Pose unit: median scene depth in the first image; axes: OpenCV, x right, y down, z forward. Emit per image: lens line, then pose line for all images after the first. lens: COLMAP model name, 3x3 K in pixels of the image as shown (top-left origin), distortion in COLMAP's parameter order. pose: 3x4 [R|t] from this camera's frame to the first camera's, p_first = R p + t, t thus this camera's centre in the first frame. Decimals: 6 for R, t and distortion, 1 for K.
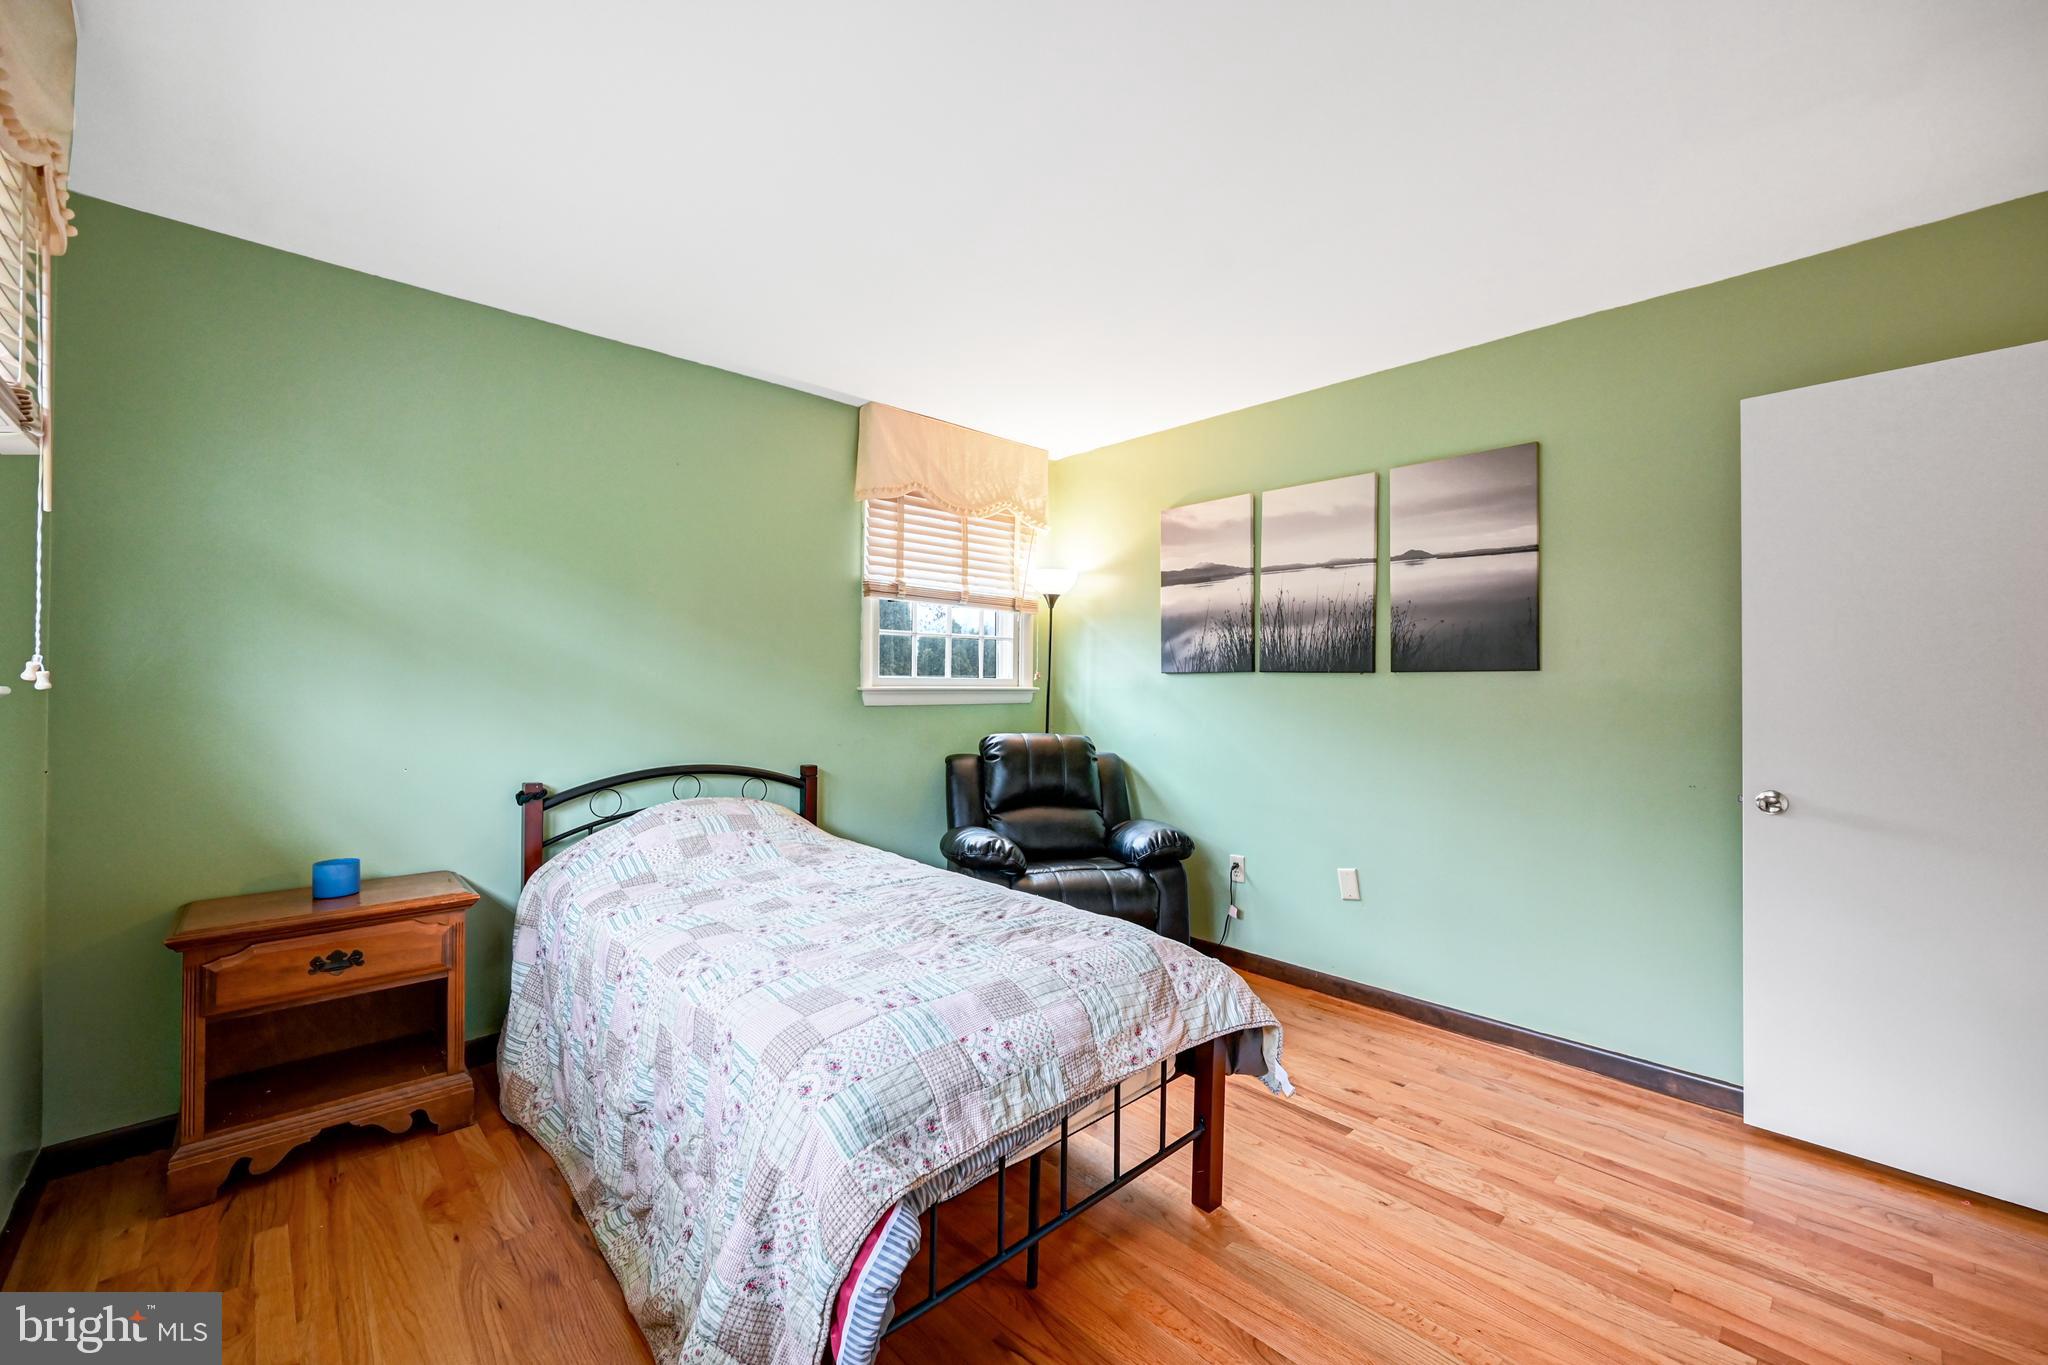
lens RADIAL K [[825.3, 0, 1032.3], [0, 825.3, 684.6], [0, 0, 1]] dist [-0.001613, 0.000226]
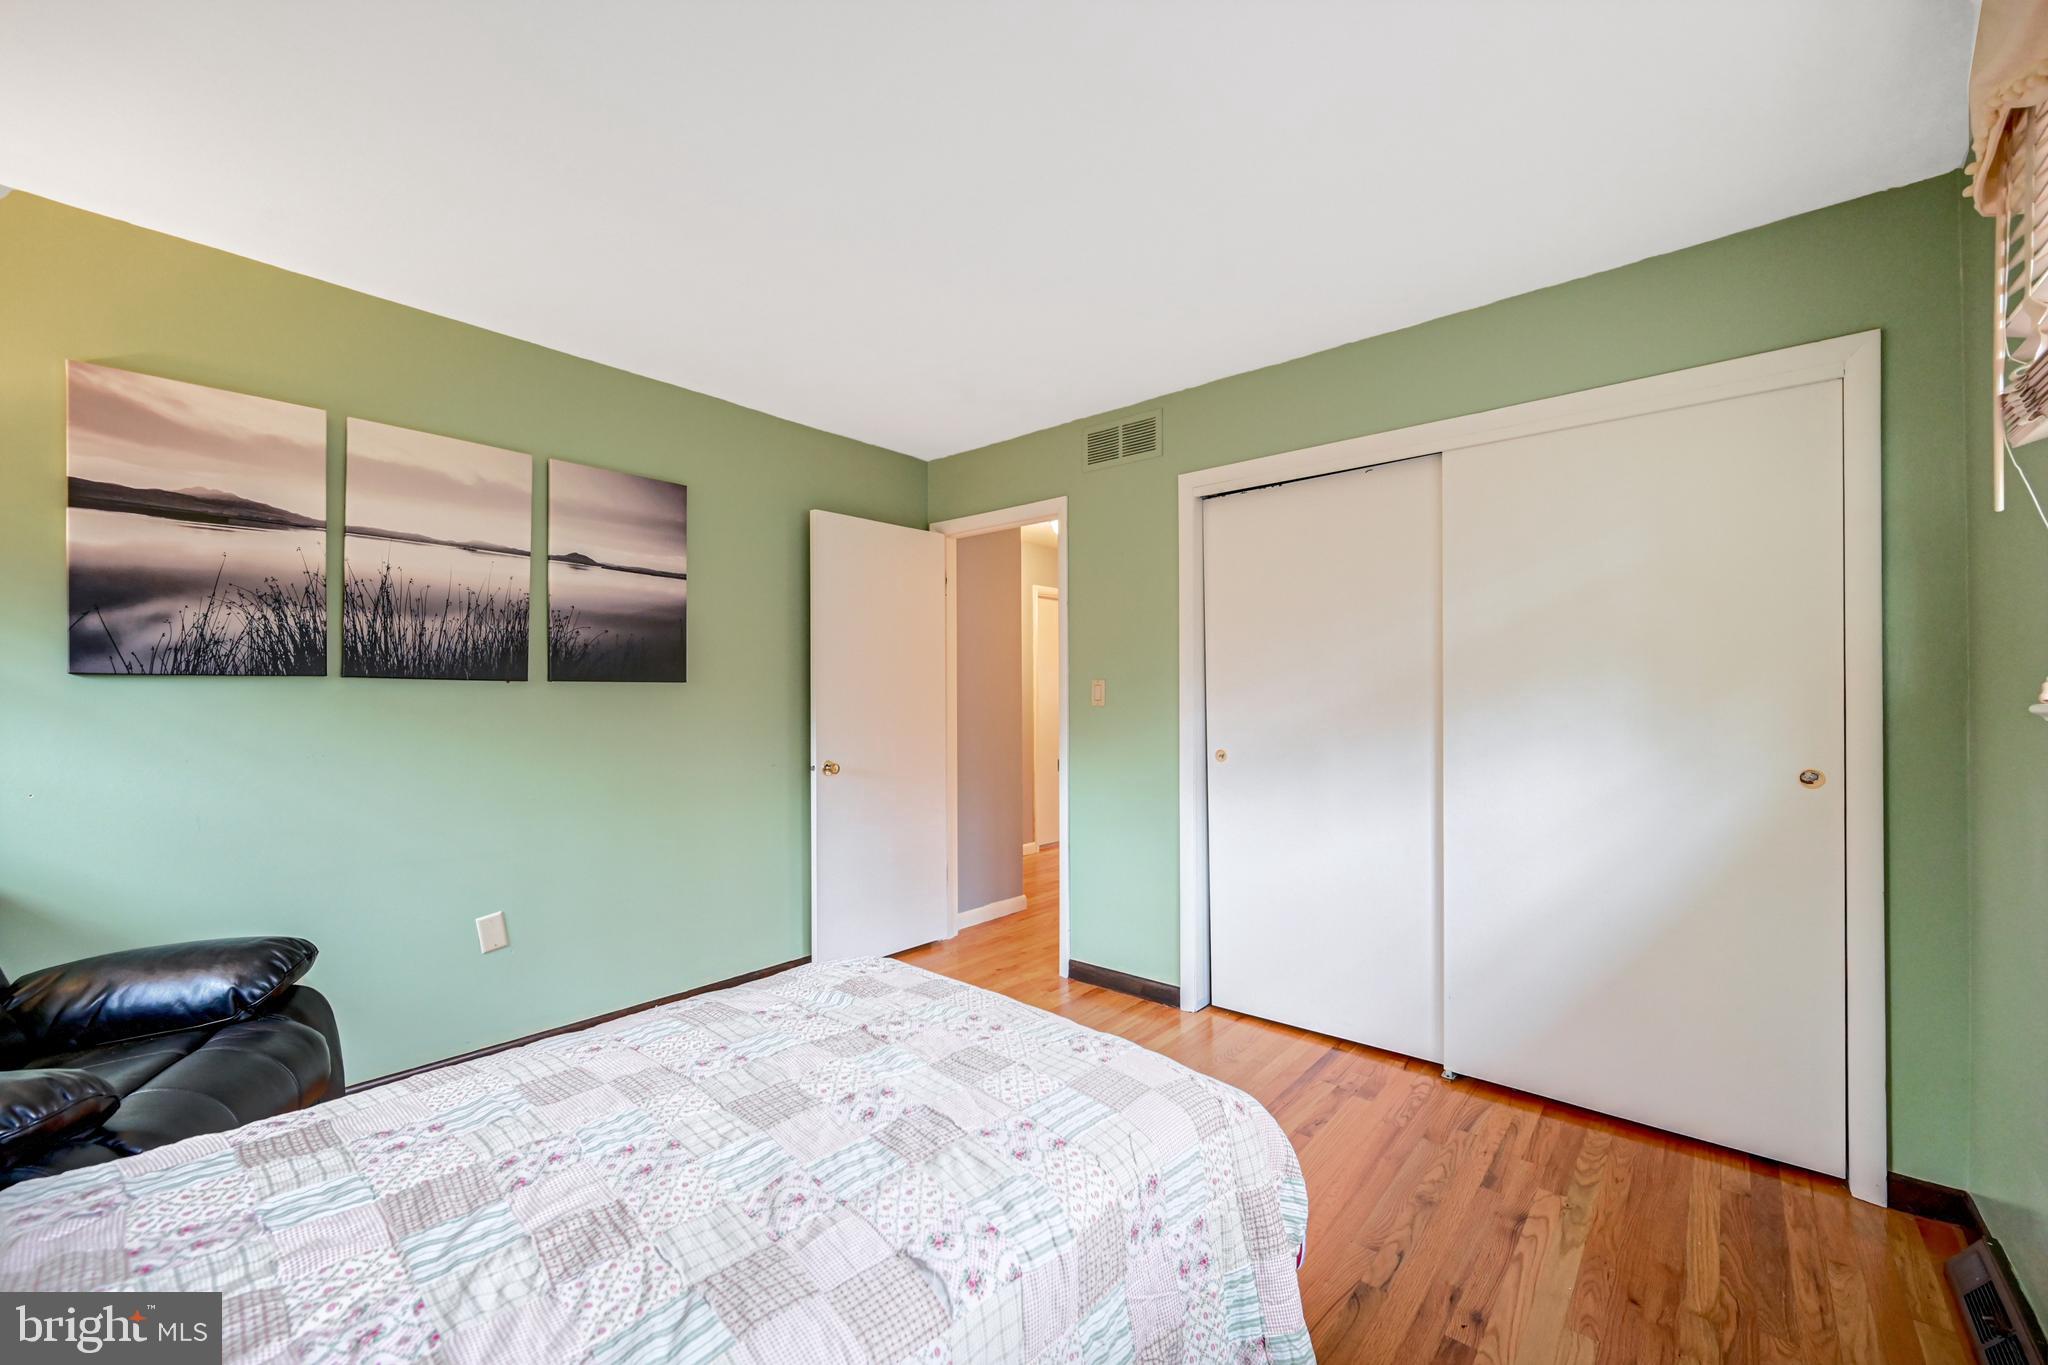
lens RADIAL K [[825.3, 0, 1025.9], [0, 825.3, 688.1], [0, 0, 1]] dist [-0.001613, 0.000226]
pose [[-0.108824, -0.002351, 0.994058, -0.484341], [-0.006952, 0.999975, 0.001604, -0.011088], [-0.994037, -0.006736, -0.108838, 0.525053]]
